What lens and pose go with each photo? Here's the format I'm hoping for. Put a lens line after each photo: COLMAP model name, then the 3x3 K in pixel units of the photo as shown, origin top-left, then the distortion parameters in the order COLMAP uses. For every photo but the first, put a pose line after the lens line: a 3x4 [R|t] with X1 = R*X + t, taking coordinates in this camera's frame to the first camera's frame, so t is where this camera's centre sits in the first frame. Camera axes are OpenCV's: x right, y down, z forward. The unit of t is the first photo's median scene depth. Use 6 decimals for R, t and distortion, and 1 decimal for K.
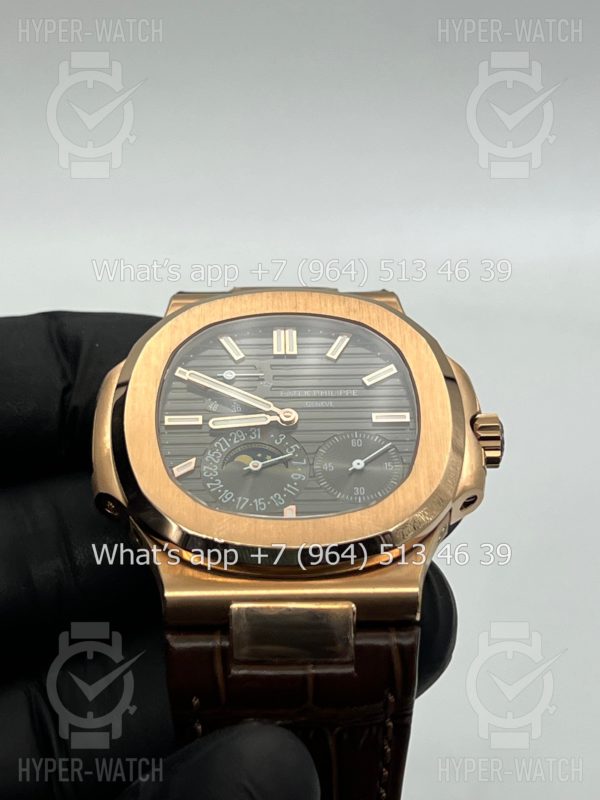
lens RADIAL K [[1908.2, 0, 297.1], [0, 1908.2, 398.9], [0, 0, 1]] dist [0.260312, 0.000000]
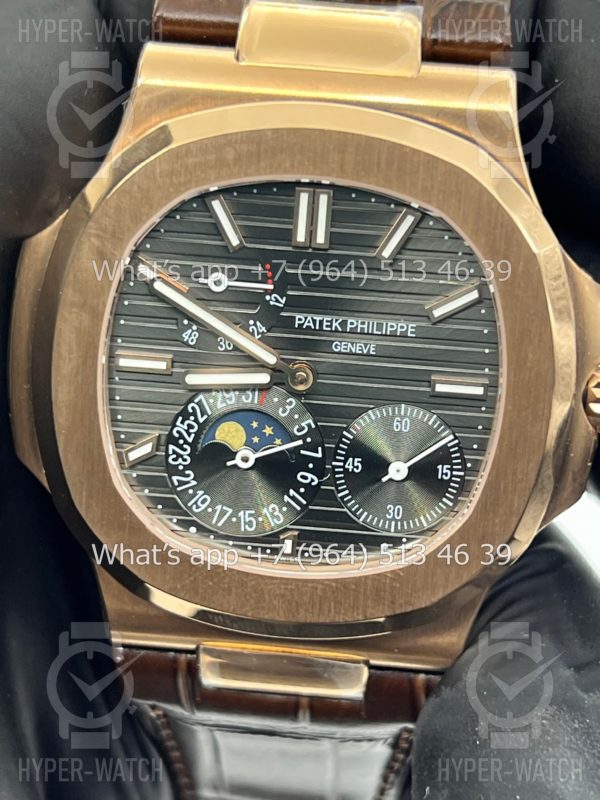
lens RADIAL K [[1908.2, 0, 296.6], [0, 1908.2, 399.7], [0, 0, 1]] dist [0.260312, 0.000000]
pose [[0.993822, 0.104394, -0.037675, 0.019352], [-0.040316, 0.655847, 0.753817, -0.487069], [0.103403, -0.747641, 0.656004, 0.575197]]
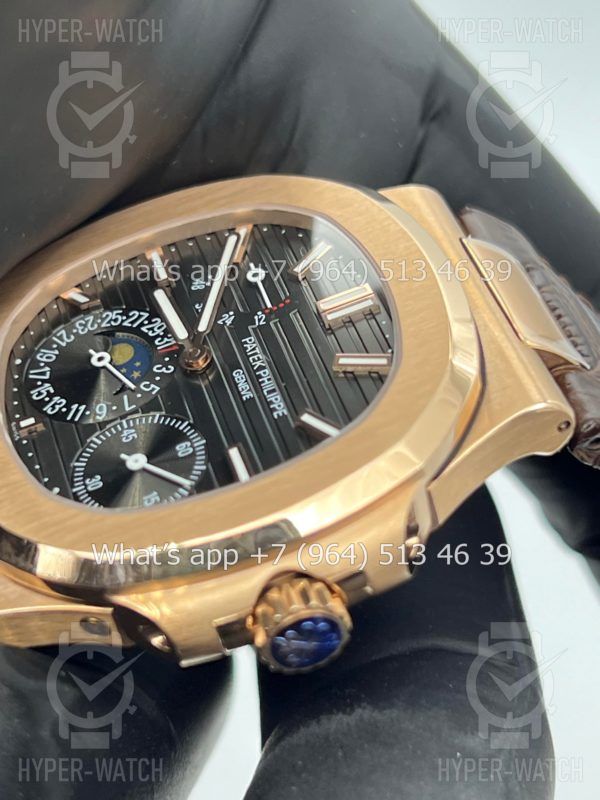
lens RADIAL K [[1908.2, 0, 304.1], [0, 1908.2, 407.4], [0, 0, 1]] dist [0.260312, 0.000000]
pose [[0.263415, 0.639194, -0.722526, 0.489565], [-0.599777, 0.695136, 0.396300, -0.260323], [0.755566, 0.328963, 0.566483, 0.680555]]
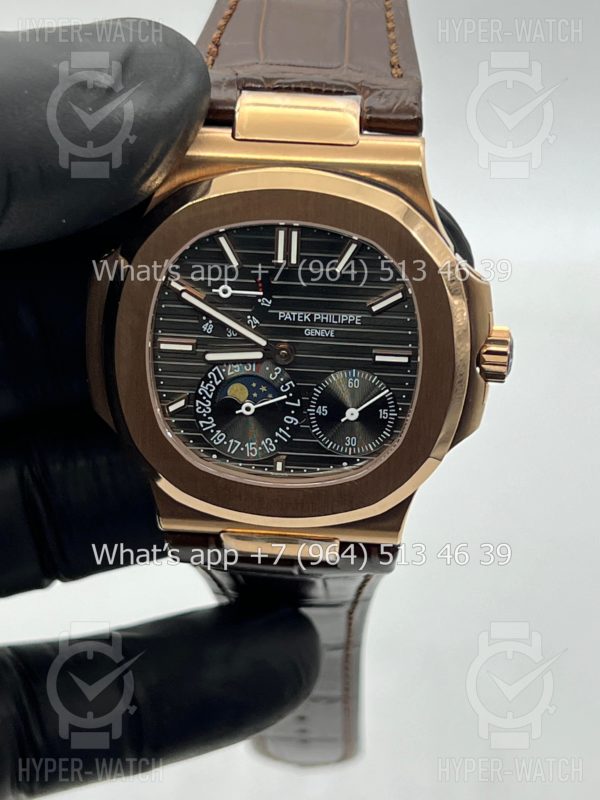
lens RADIAL K [[1908.2, 0, 297.6], [0, 1908.2, 404.7], [0, 0, 1]] dist [0.260312, 0.000000]
pose [[0.995310, 0.081233, -0.052526, 0.055527], [-0.002877, 0.567600, 0.823300, -0.781066], [0.096693, -0.819287, 0.565171, 0.444373]]
